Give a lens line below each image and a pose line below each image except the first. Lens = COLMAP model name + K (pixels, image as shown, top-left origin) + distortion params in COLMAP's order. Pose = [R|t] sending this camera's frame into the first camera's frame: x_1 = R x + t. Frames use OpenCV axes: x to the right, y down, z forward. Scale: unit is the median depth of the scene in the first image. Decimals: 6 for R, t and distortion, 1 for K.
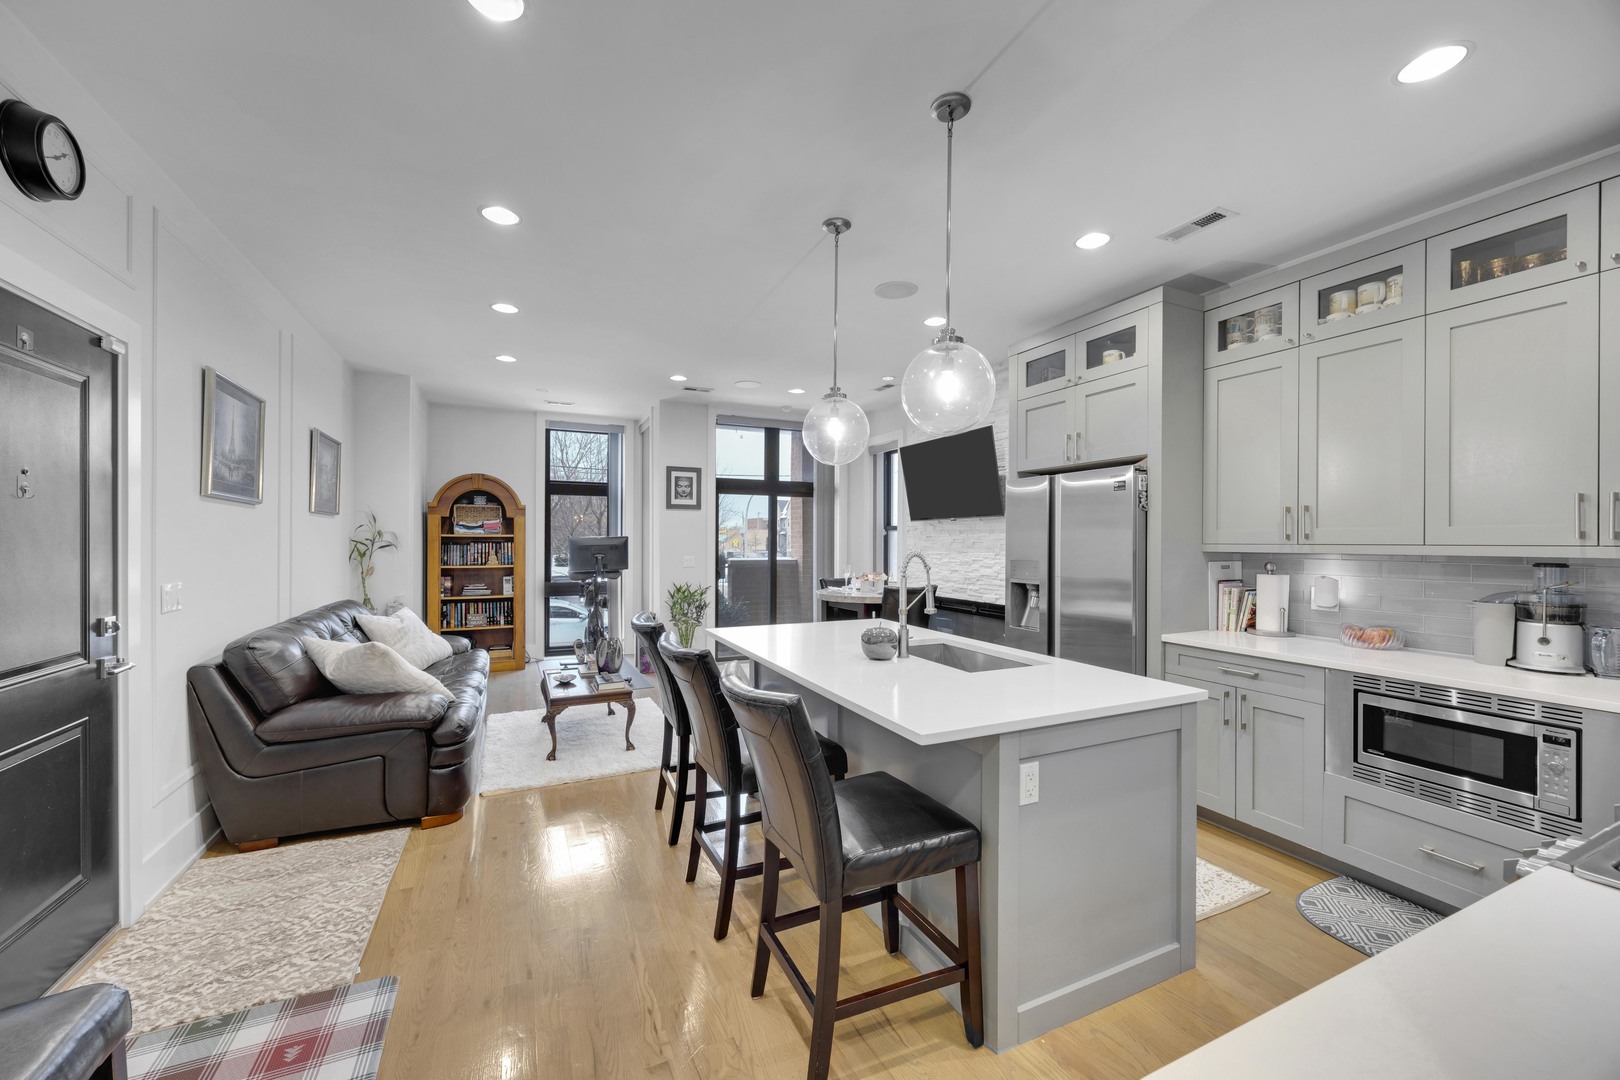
lens RADIAL K [[631.2, 0, 816.3], [0, 631.2, 542.7], [0, 0, 1]] dist [0.001528, 0.000380]
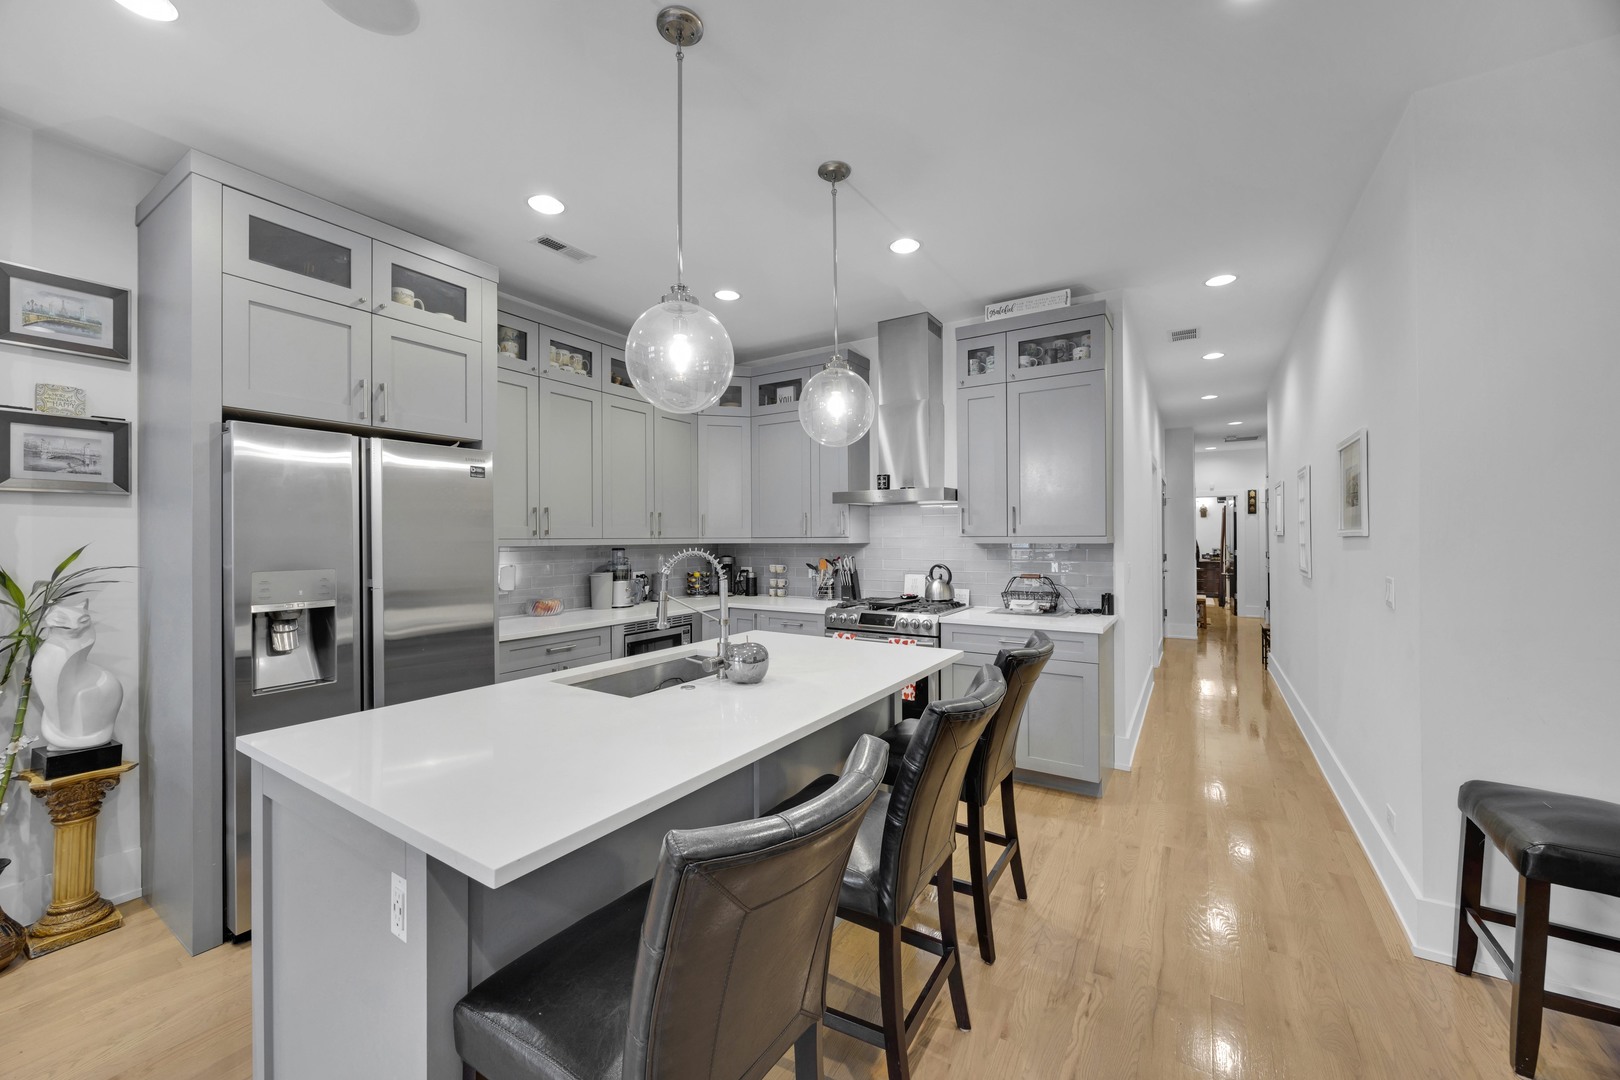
lens RADIAL K [[631.2, 0, 813.2], [0, 631.2, 537.3], [0, 0, 1]] dist [0.001528, 0.000380]
pose [[-0.536190, -0.002899, 0.844092, -0.561766], [0.001855, 0.999988, 0.004613, -0.005142], [-0.844095, 0.004039, -0.536178, 1.224403]]
